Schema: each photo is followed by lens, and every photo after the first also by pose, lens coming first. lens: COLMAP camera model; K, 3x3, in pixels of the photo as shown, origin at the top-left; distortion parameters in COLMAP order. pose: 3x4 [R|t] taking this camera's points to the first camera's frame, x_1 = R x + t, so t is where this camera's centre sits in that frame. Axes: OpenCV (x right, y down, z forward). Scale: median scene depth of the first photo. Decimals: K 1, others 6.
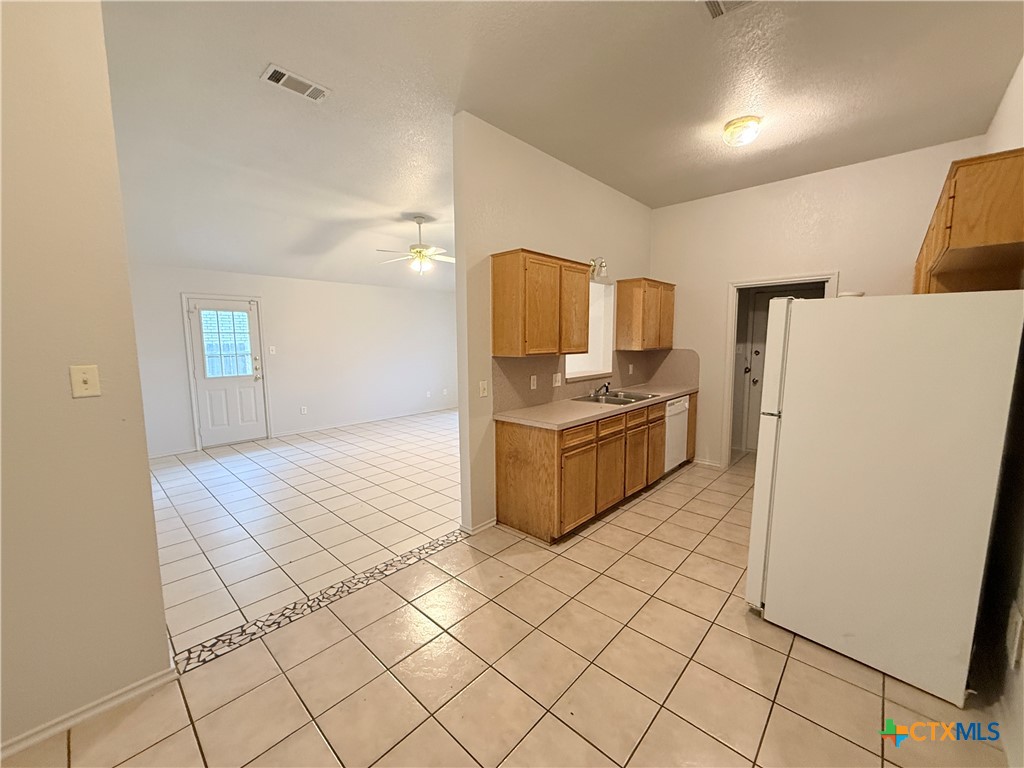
lens RADIAL K [[407.1, 0, 510.3], [0, 407.1, 382.8], [0, 0, 1]] dist [0.001186, -0.000506]
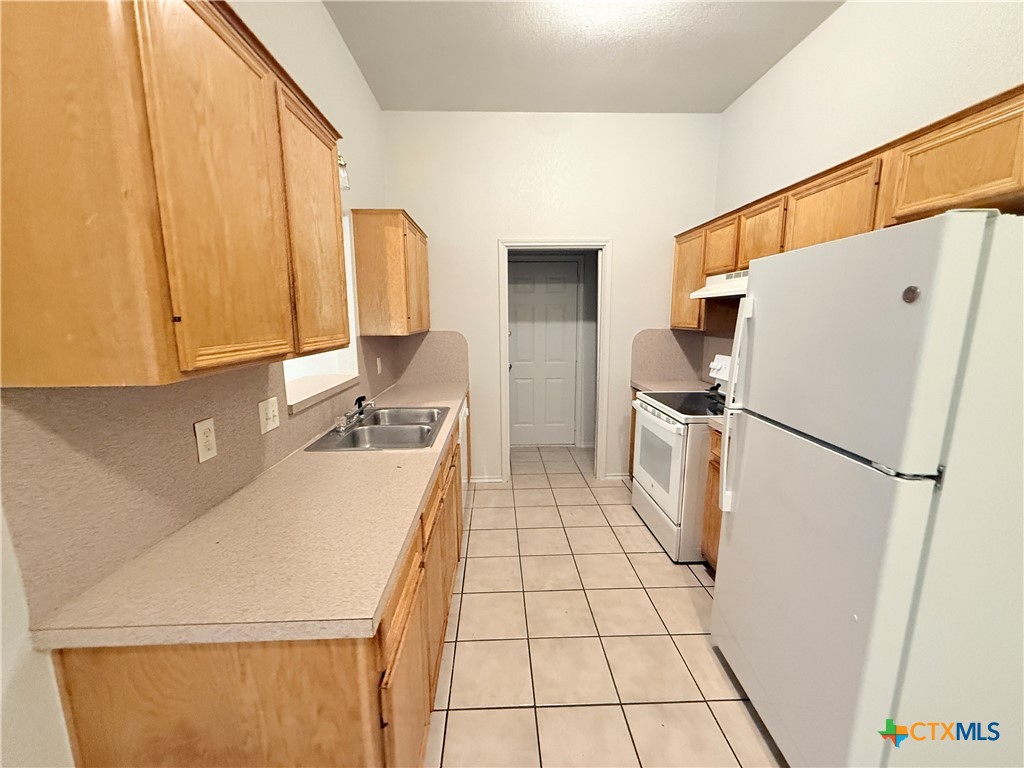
lens RADIAL K [[407.1, 0, 508.8], [0, 407.1, 383.0], [0, 0, 1]] dist [0.001186, -0.000506]
pose [[0.711452, -0.111051, 0.693905, 0.004713], [0.077665, 0.993811, 0.079419, -0.047565], [-0.698430, -0.002611, 0.715674, 0.485036]]
